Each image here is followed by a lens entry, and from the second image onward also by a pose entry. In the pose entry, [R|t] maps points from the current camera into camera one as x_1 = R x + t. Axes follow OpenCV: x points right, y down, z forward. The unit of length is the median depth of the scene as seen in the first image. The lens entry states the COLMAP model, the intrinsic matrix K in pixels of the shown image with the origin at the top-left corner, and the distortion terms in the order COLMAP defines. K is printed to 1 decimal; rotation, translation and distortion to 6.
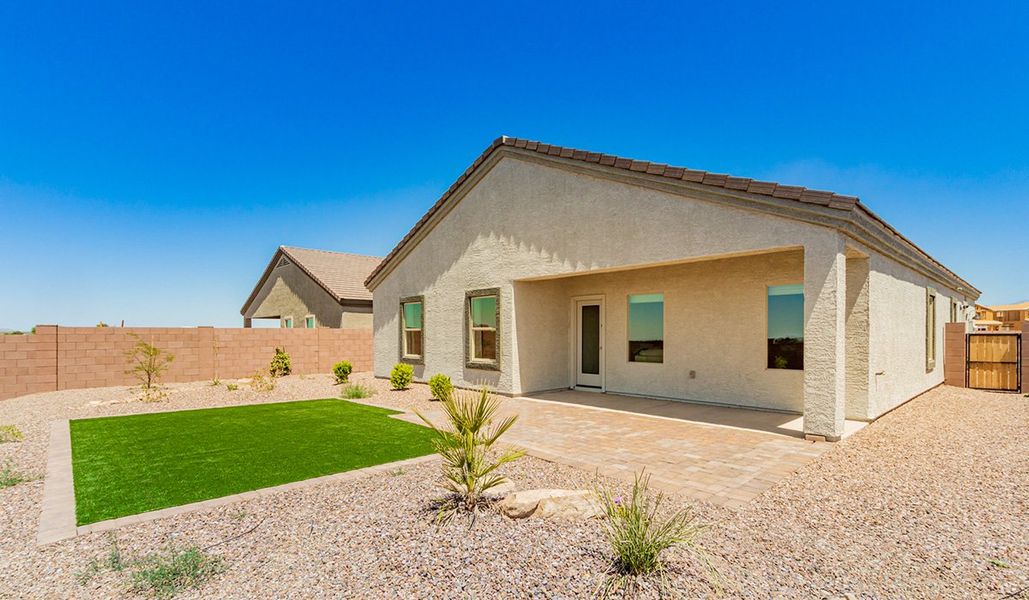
lens RADIAL K [[476.5, 0, 512.6], [0, 476.5, 263.7], [0, 0, 1]] dist [0.003511, 0.000492]
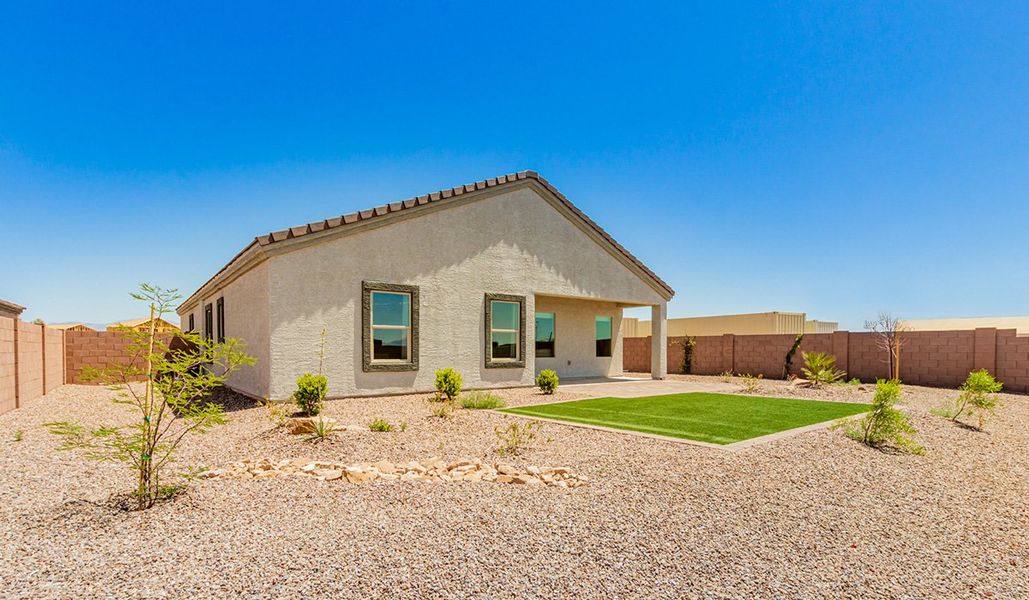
lens RADIAL K [[476.5, 0, 512.6], [0, 476.5, 263.7], [0, 0, 1]] dist [0.003511, 0.000492]
pose [[0.079664, 0.143939, 0.986375, -1.117726], [-0.177399, 0.975771, -0.128065, 0.119529], [-0.980909, -0.164780, 0.103268, 0.866164]]
